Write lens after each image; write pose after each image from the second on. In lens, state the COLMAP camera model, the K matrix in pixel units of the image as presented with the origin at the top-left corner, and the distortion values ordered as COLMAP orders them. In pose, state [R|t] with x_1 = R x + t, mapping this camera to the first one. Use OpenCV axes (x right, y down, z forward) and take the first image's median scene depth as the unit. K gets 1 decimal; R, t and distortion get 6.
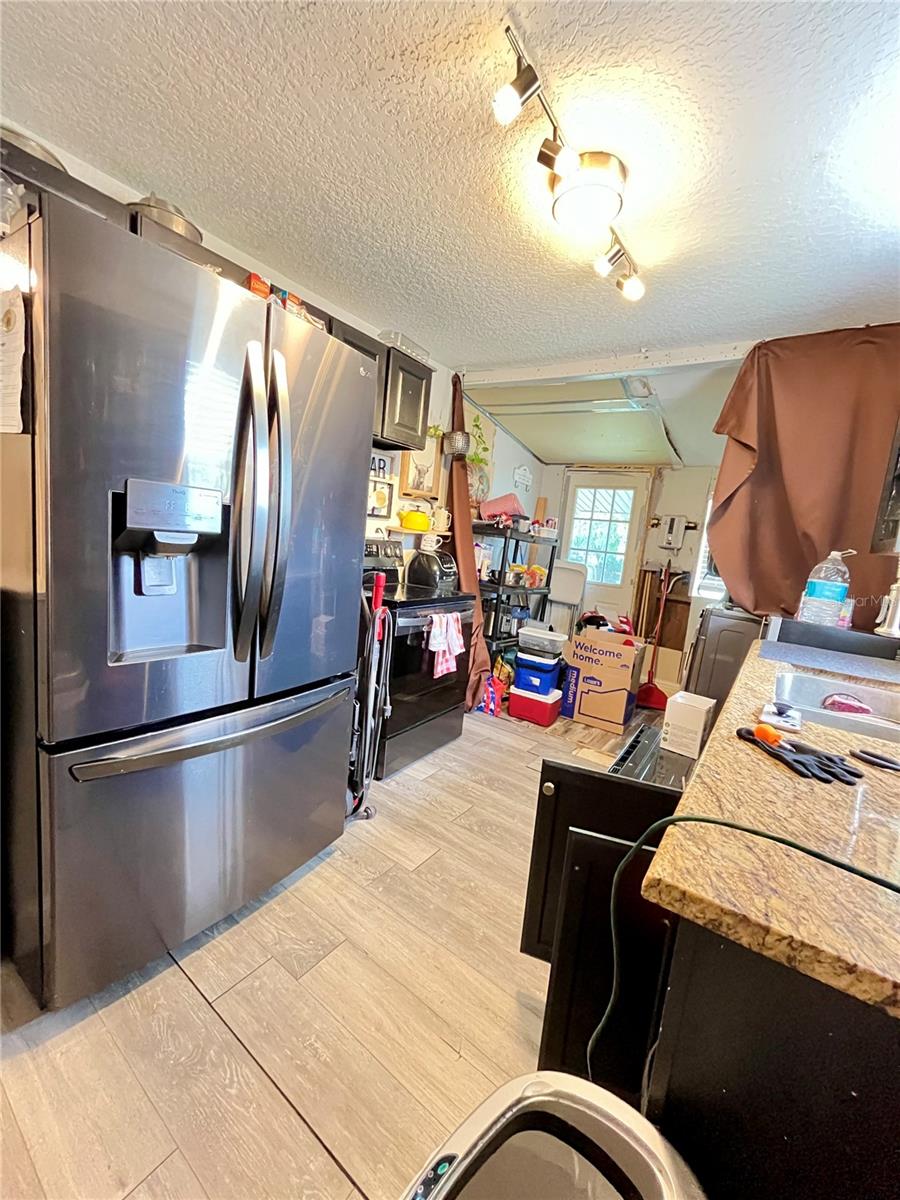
lens RADIAL K [[486.9, 0, 447.2], [0, 486.9, 598.2], [0, 0, 1]] dist [-0.000899, -0.000816]
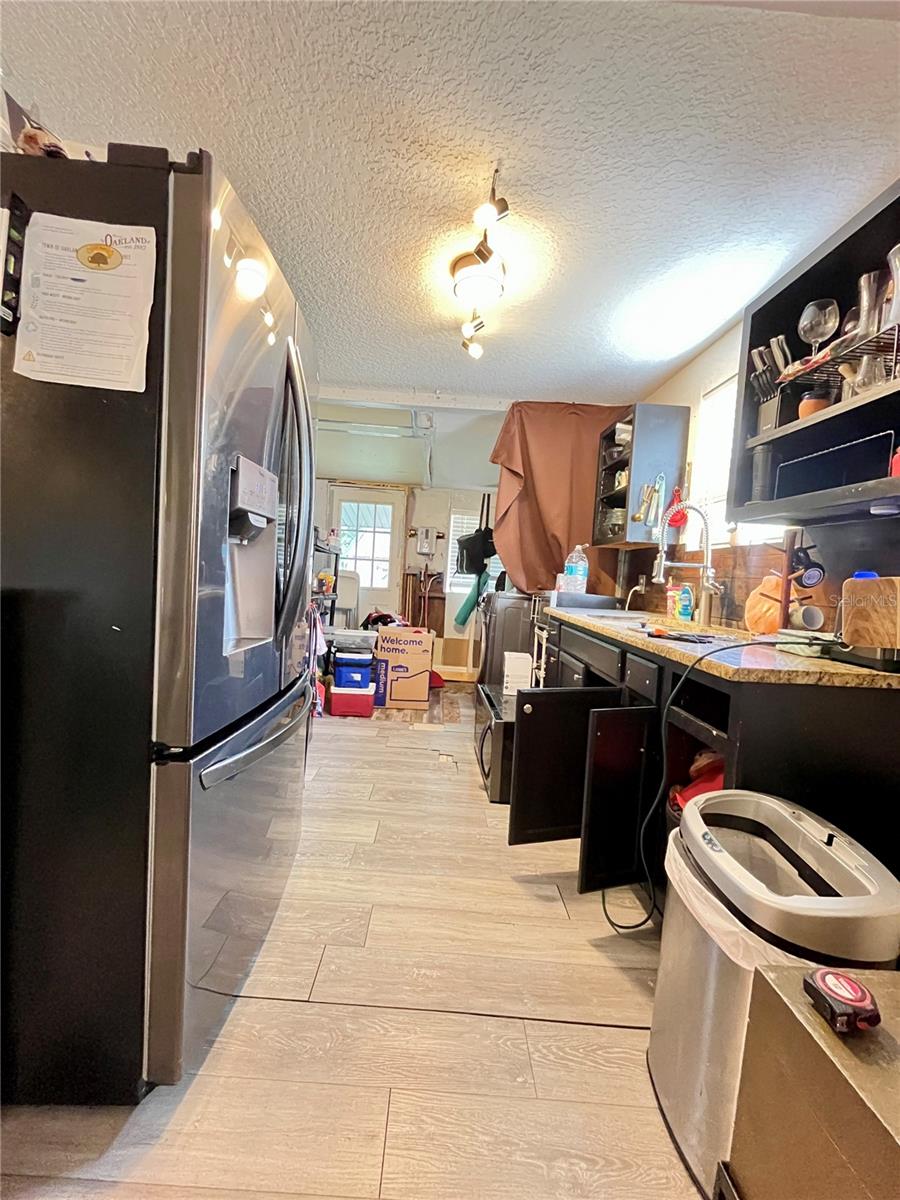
lens RADIAL K [[486.9, 0, 449.4], [0, 486.9, 599.7], [0, 0, 1]] dist [-0.000899, -0.000816]
pose [[0.802565, -0.077141, 0.591556, -0.276615], [0.098154, 0.995165, -0.003392, 0.024386], [-0.588434, 0.060785, 0.806257, 0.001184]]
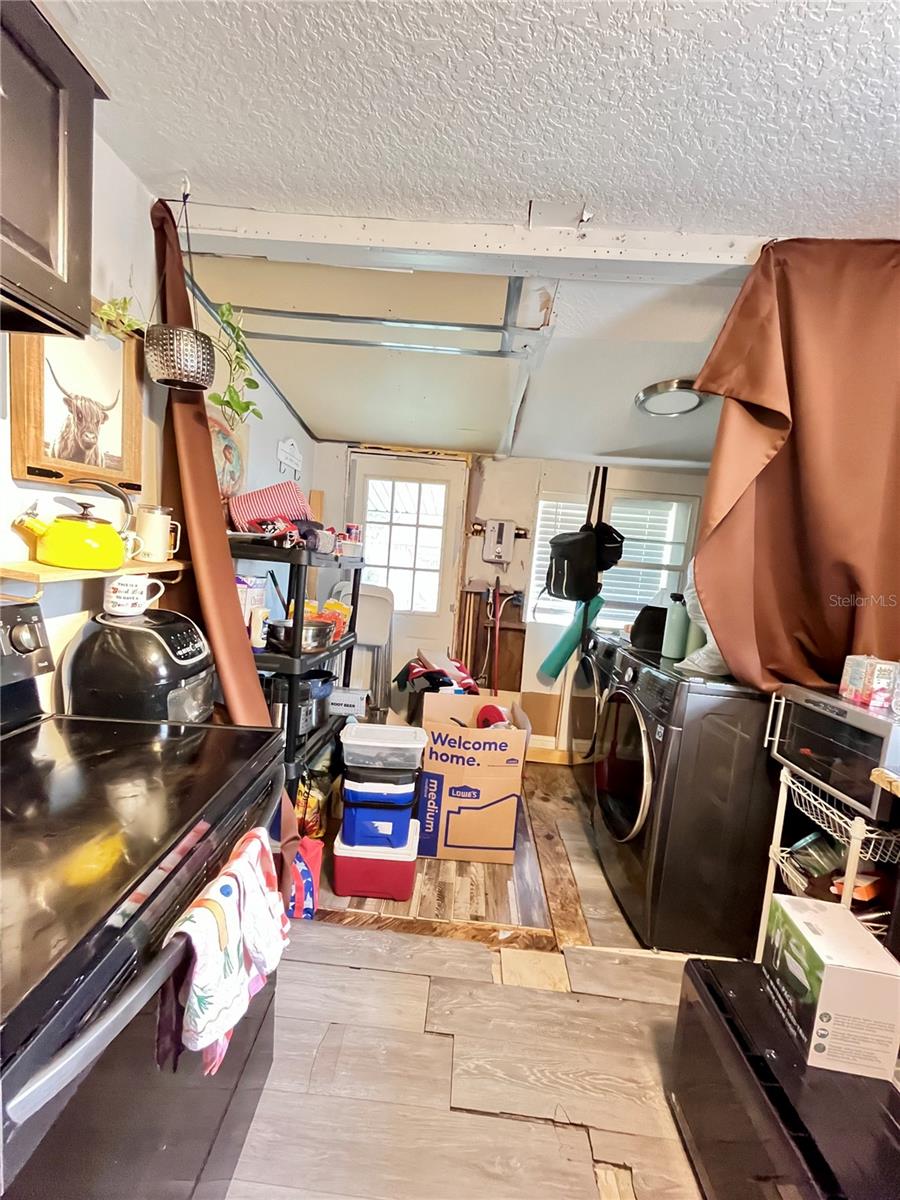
lens RADIAL K [[486.9, 0, 448.9], [0, 486.9, 600.0], [0, 0, 1]] dist [-0.000899, -0.000816]
pose [[0.843944, -0.086712, 0.529376, -0.025365], [0.076803, 0.996214, 0.040739, -0.101799], [-0.530904, 0.006276, 0.847409, 0.493345]]
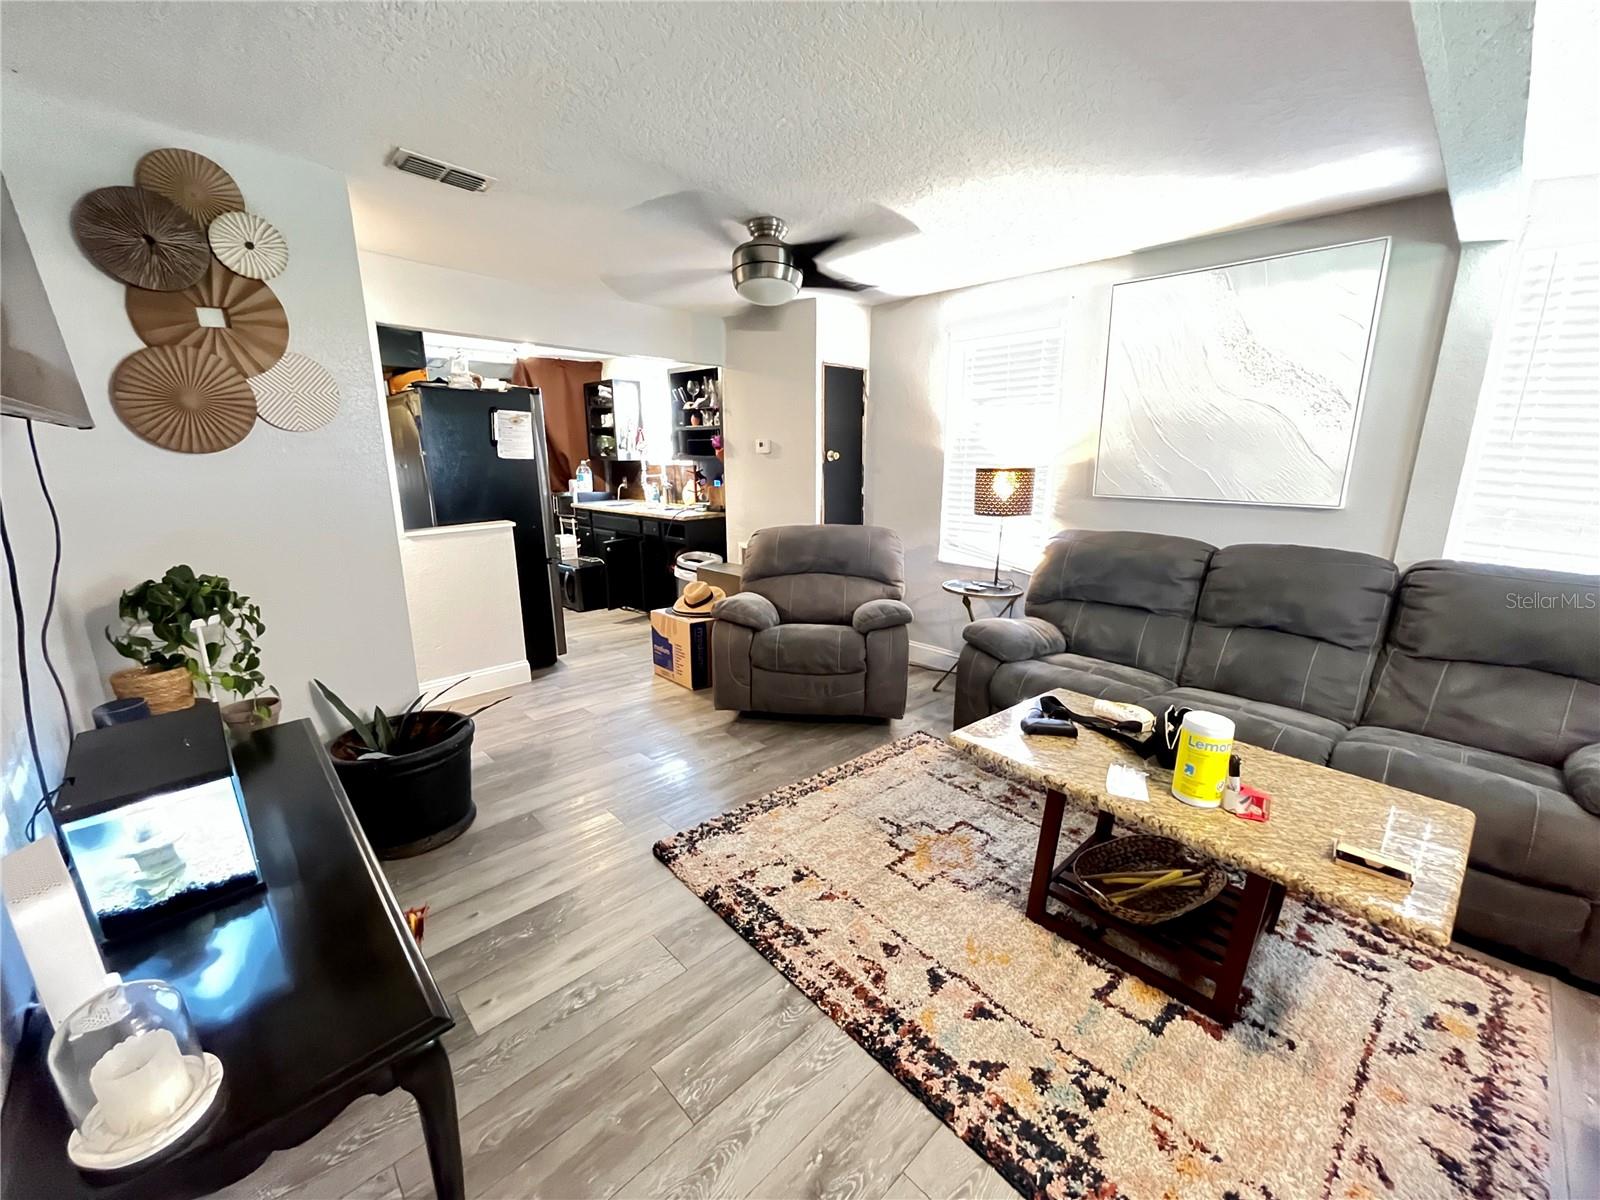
lens RADIAL K [[649.2, 0, 798.3], [0, 649.2, 603.7], [0, 0, 1]] dist [-0.000899, -0.000816]
pose [[0.187145, -0.317130, 0.929734, -1.321950], [0.160895, 0.943570, 0.289463, -0.112195], [-0.969066, 0.095418, 0.227609, -0.414045]]
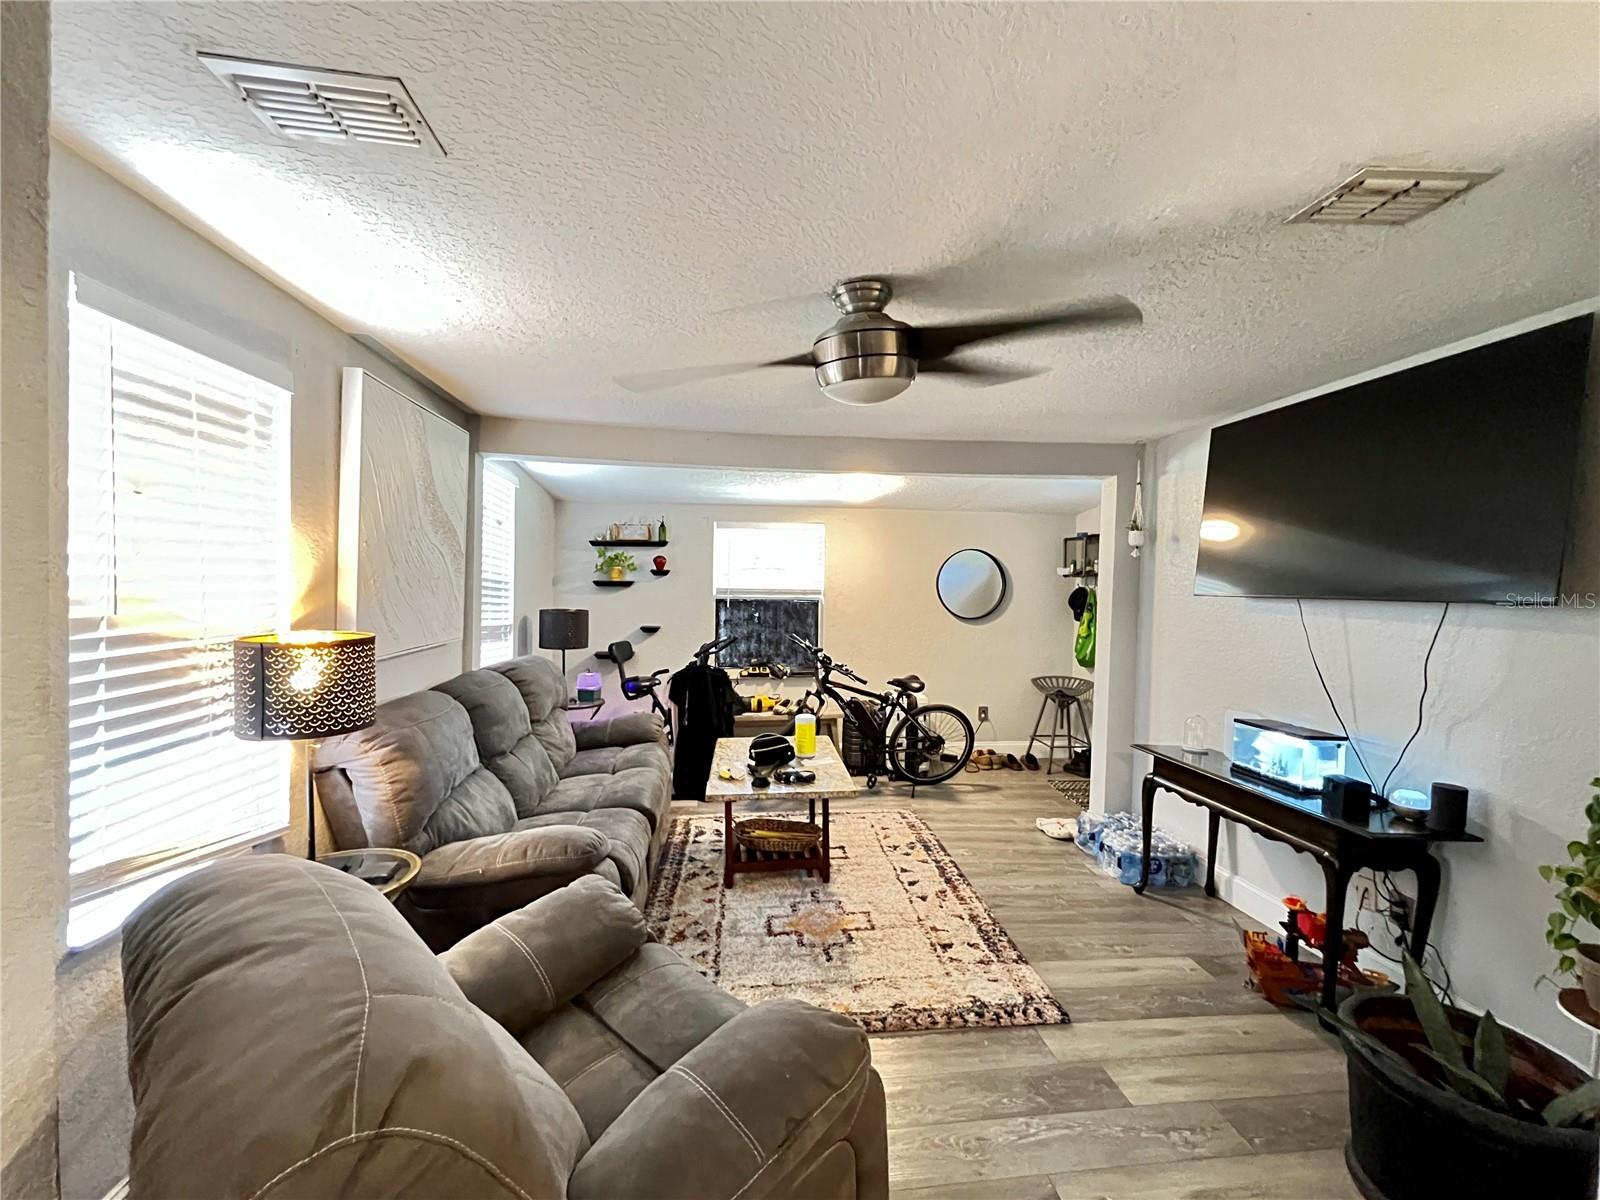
lens RADIAL K [[676.3, 0, 800.7], [0, 676.3, 602.0], [0, 0, 1]] dist [0.001408, 0.000032]
pose [[-0.727043, -0.081934, -0.681685, -0.136020], [-0.183225, 0.980001, 0.077626, -0.107154], [0.661692, 0.181339, -0.727516, 0.139369]]
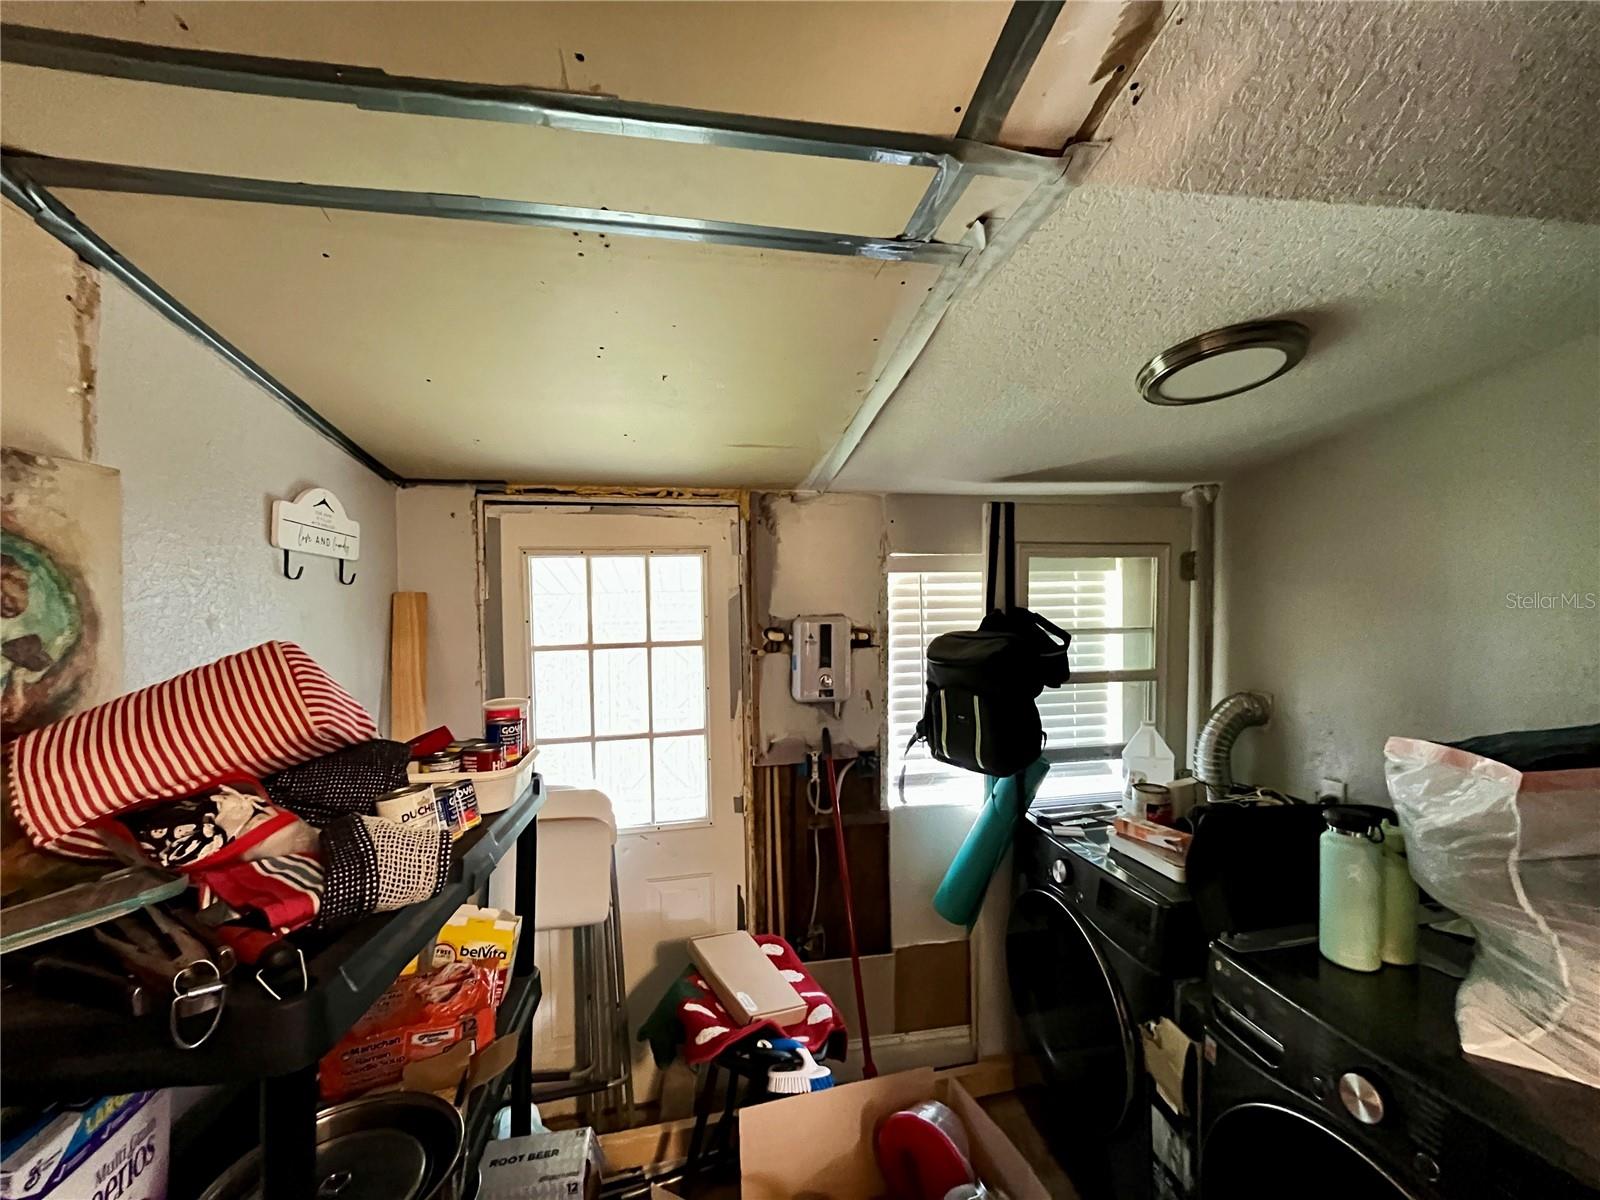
lens RADIAL K [[649.2, 0, 804.5], [0, 649.2, 600.6], [0, 0, 1]] dist [-0.000899, -0.000816]
pose [[0.685910, -0.120446, 0.717649, 0.114965], [0.184925, 0.982681, -0.011819, -0.223670], [-0.703797, 0.140819, 0.696305, 0.815515]]
